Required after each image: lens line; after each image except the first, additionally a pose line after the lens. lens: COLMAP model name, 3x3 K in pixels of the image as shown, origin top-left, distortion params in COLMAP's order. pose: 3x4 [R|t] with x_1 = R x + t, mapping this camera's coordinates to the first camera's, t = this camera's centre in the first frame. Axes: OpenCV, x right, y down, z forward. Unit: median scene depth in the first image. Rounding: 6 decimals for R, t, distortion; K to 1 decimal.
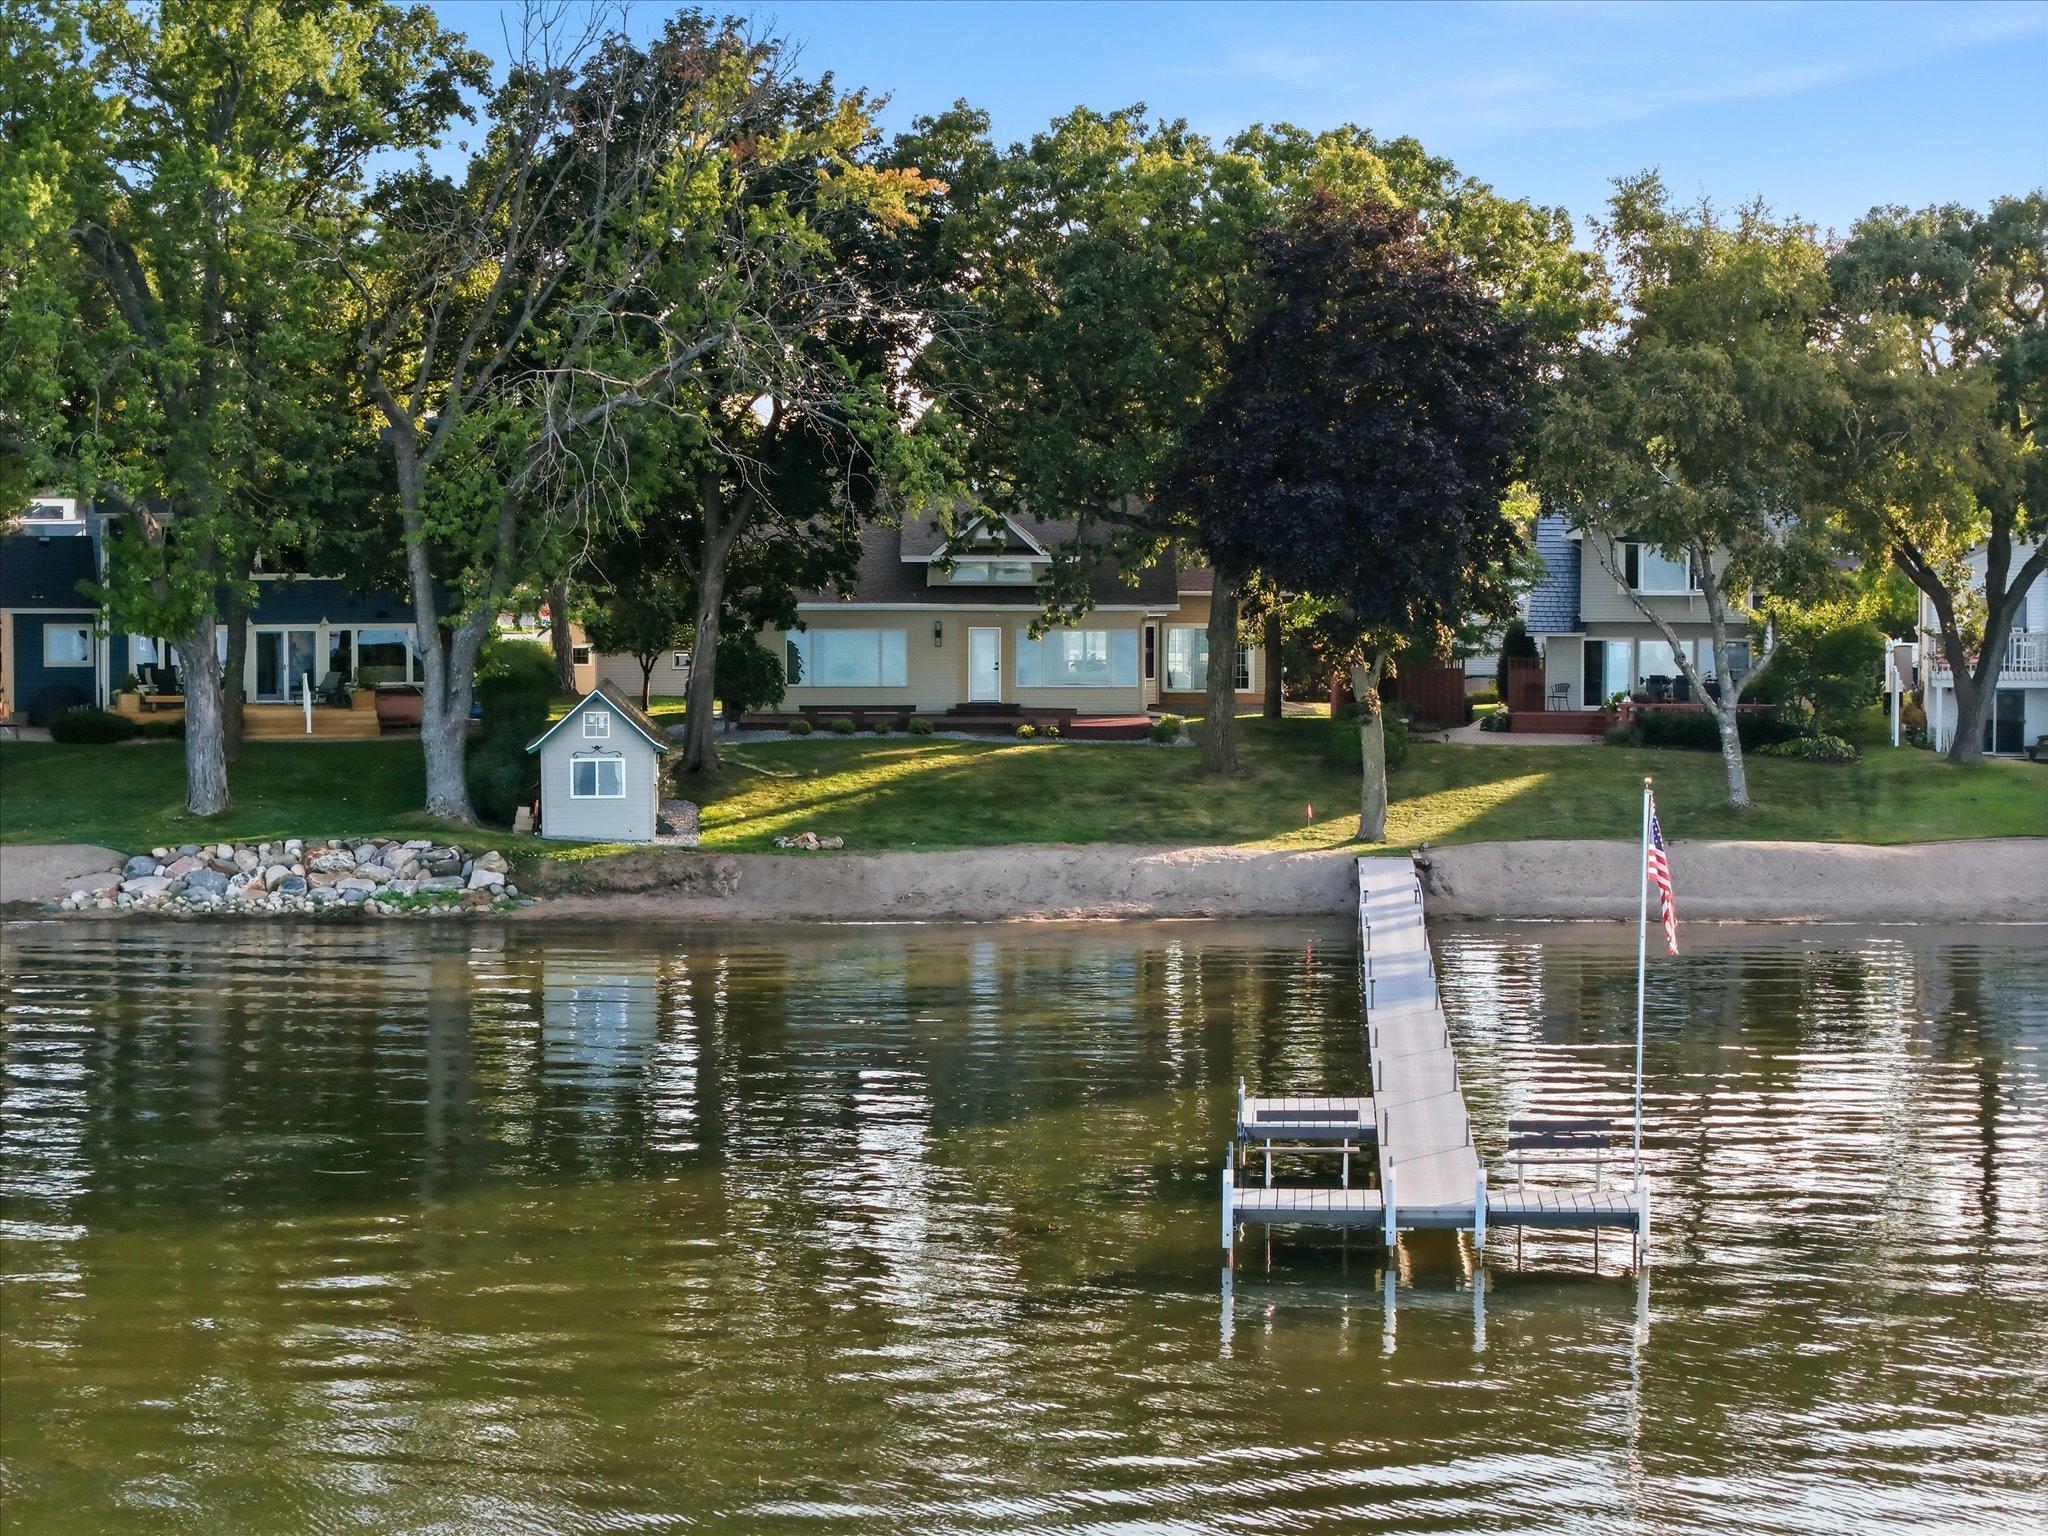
lens RADIAL K [[4549.8, 0, 957.8], [0, 4549.8, 832.6], [0, 0, 1]] dist [-0.759713, 6.164649]
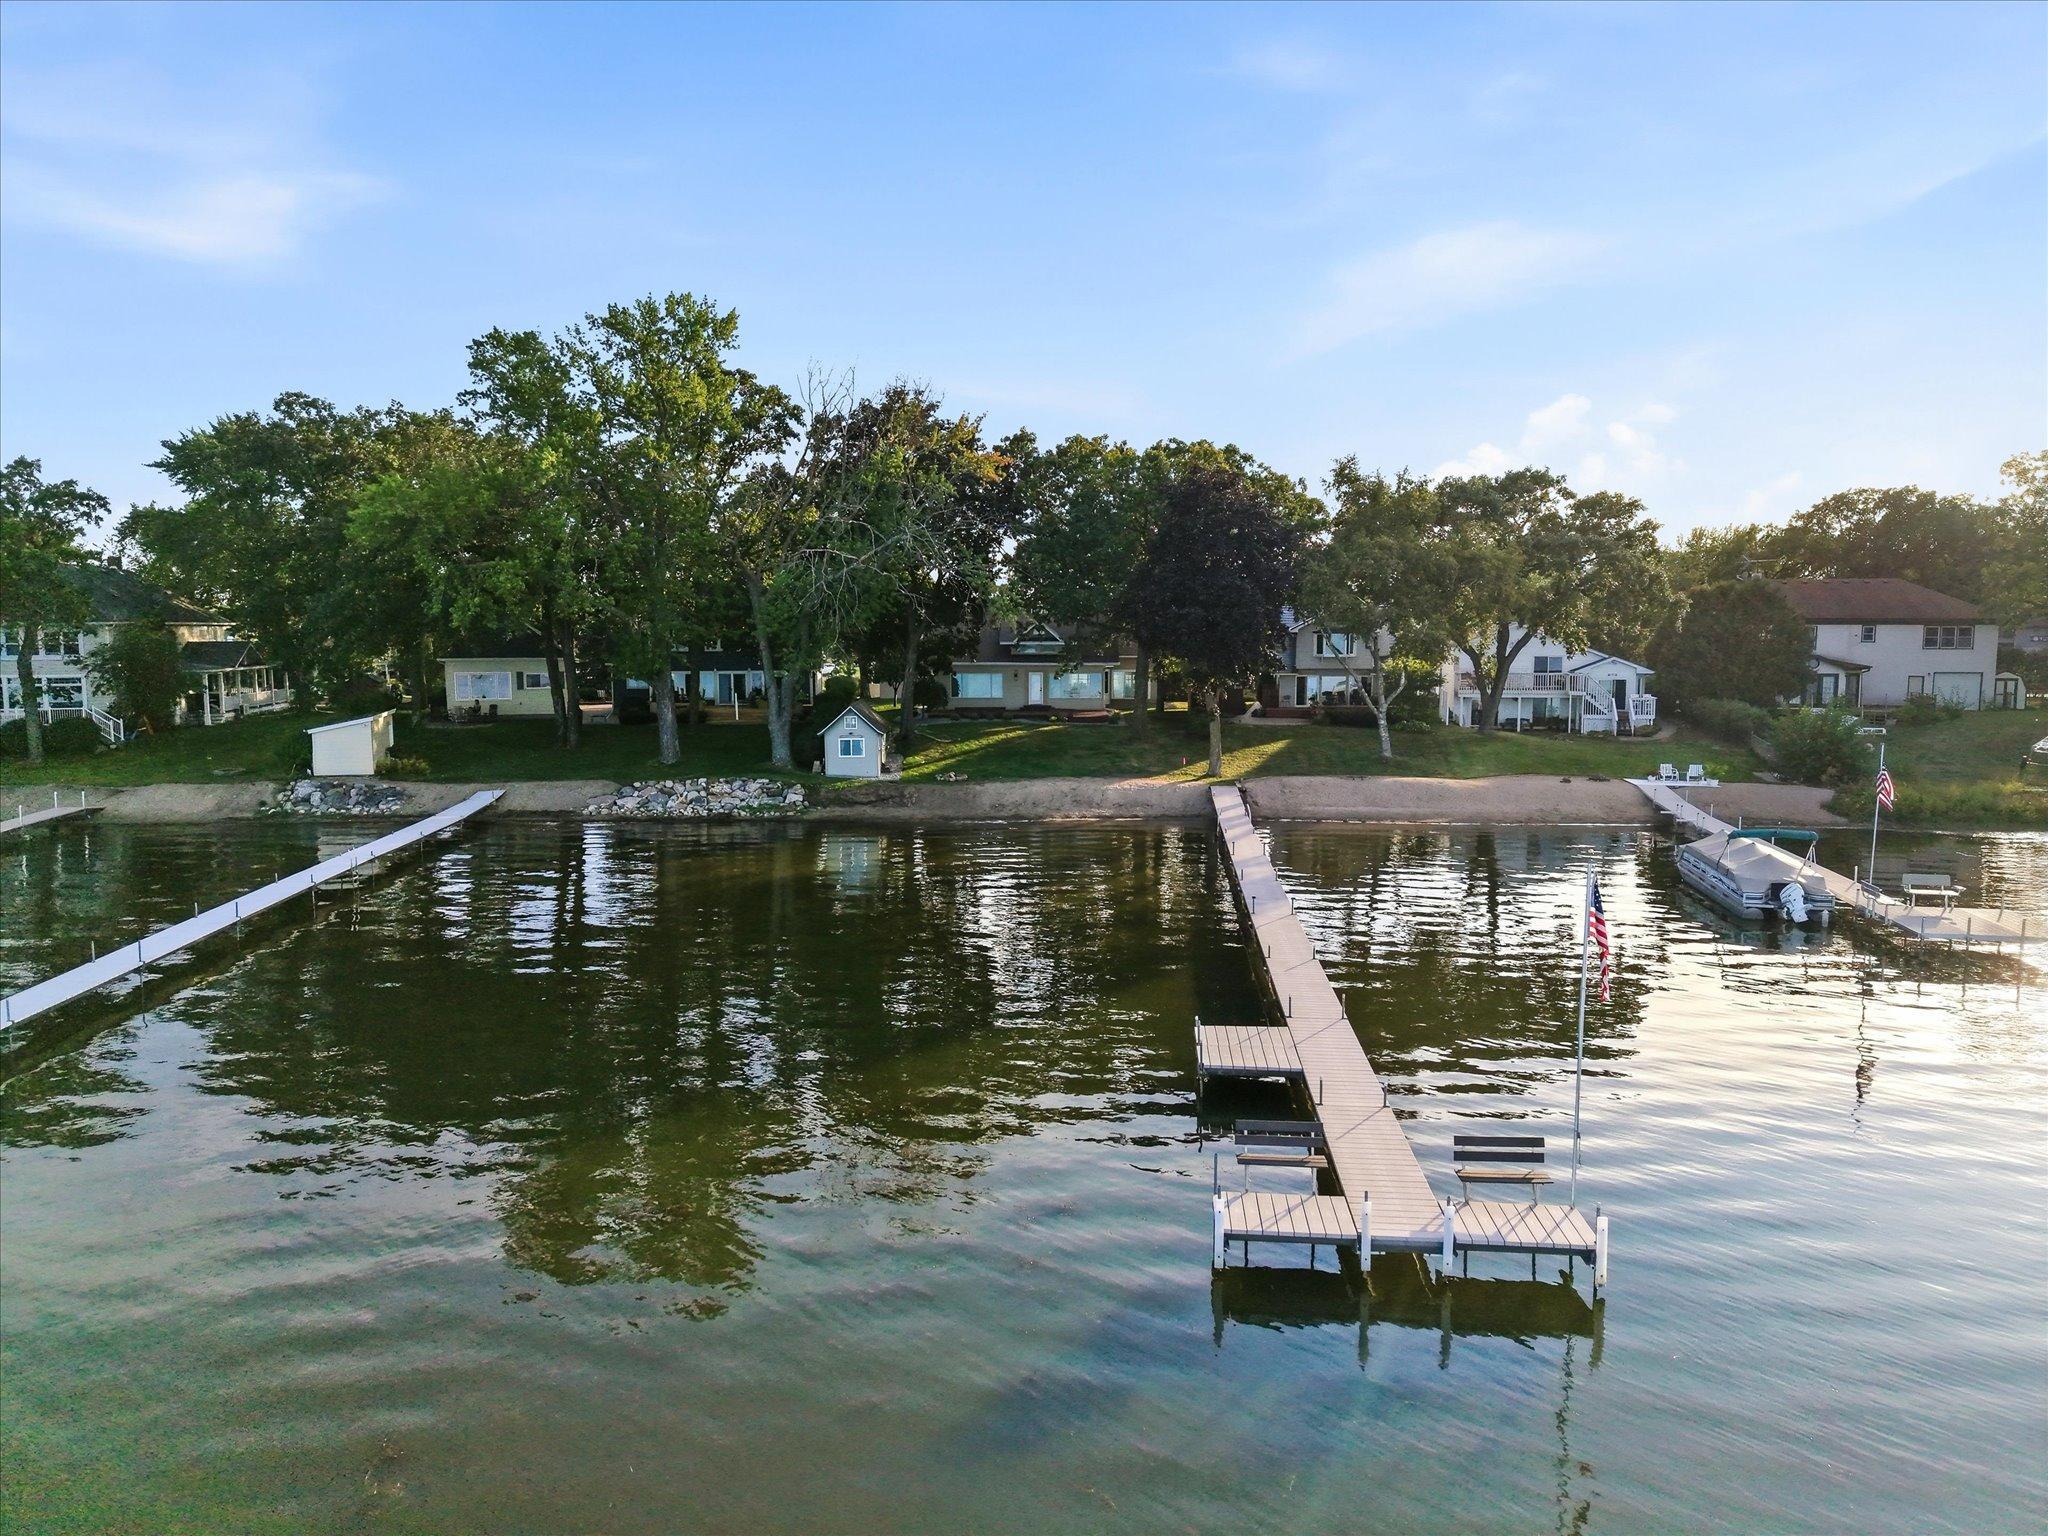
lens RADIAL K [[1372.0, 0, 1019.5], [0, 1372.0, 768.7], [0, 0, 1]] dist [0.014155, -0.012461]
pose [[0.999923, -0.000895, -0.012379, 0.007192], [0.001326, 0.999392, 0.034843, -0.023643], [0.012340, -0.034856, 0.999316, 0.341984]]
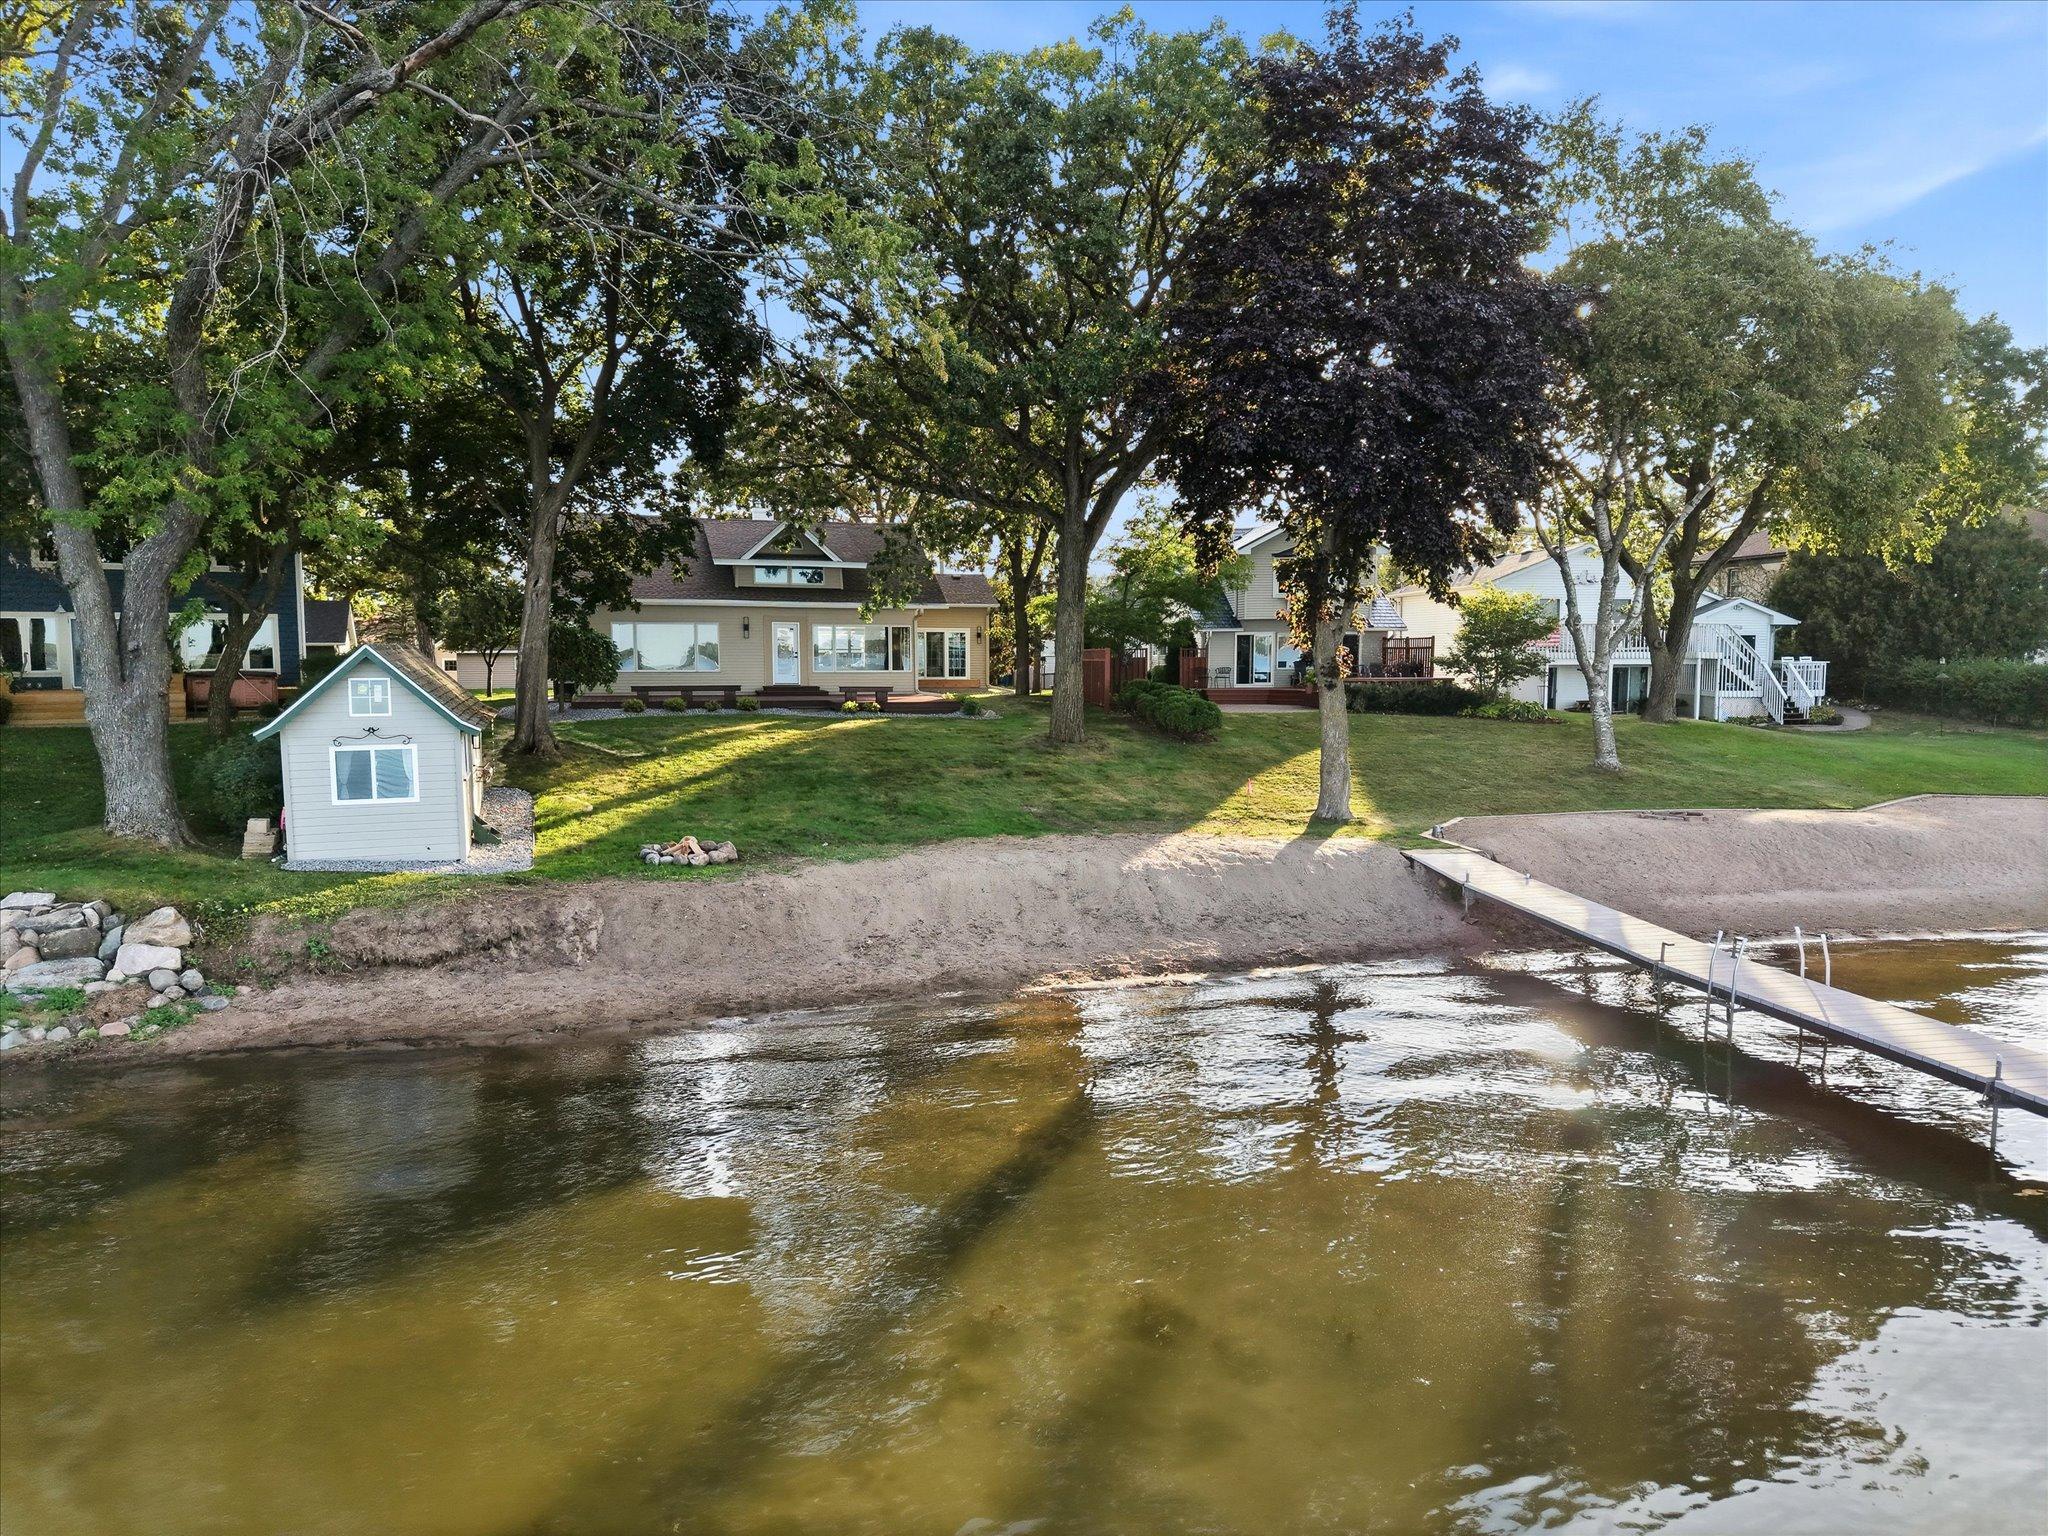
lens RADIAL K [[1335.4, 0, 1008.3], [0, 1335.4, 759.0], [0, 0, 1]] dist [-0.002631, -0.015272]
pose [[0.960649, -0.022652, 0.276842, -0.041364], [0.019727, 0.999716, 0.013347, -0.014653], [-0.277065, -0.007361, 0.960823, 0.749091]]
